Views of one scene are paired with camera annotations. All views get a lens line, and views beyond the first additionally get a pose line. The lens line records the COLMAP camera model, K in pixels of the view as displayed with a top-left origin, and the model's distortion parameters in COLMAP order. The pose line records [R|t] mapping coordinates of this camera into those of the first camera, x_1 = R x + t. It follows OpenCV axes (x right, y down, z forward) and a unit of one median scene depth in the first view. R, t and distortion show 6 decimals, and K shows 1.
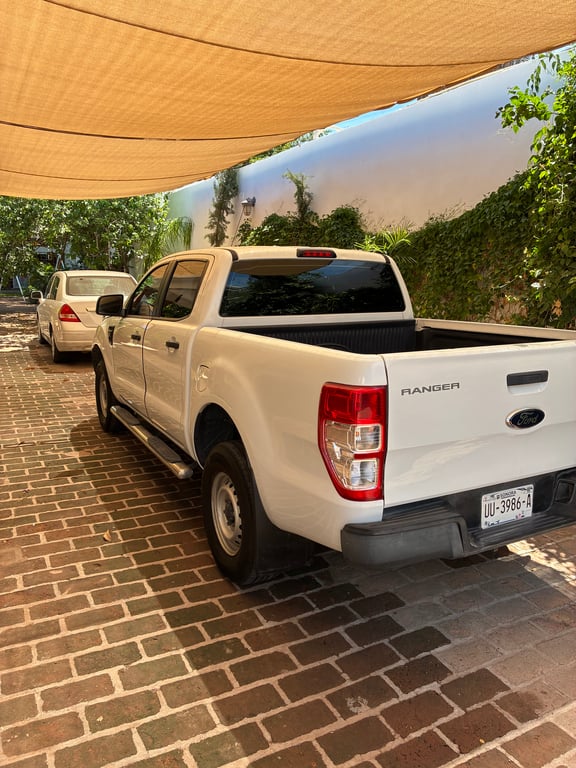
lens RADIAL K [[582.5, 0, 285.9], [0, 582.5, 387.4], [0, 0, 1]] dist [0.010008, 0.003889]
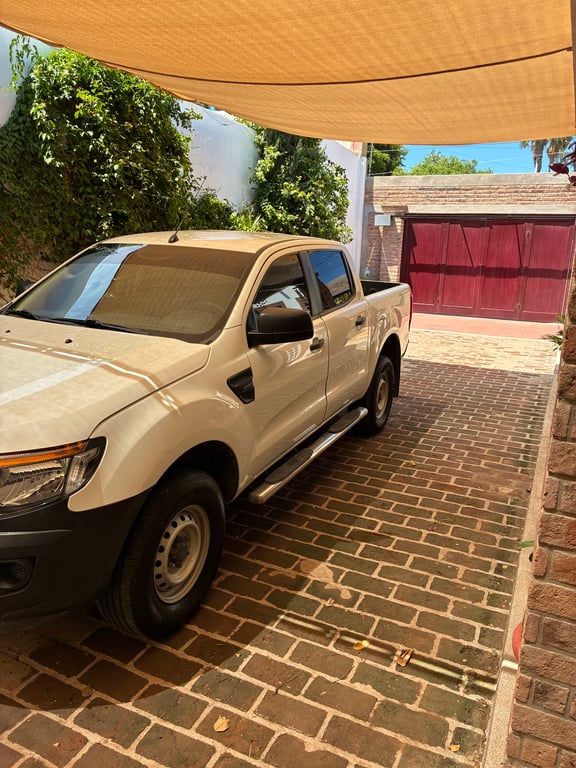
lens RADIAL K [[582.5, 0, 288.1], [0, 582.5, 381.0], [0, 0, 1]] dist [0.010008, 0.003889]
pose [[-0.600402, -0.228276, 0.766425, -0.910347], [0.108345, 0.926336, 0.360780, -0.352718], [-0.792325, 0.299651, -0.531442, 1.534970]]
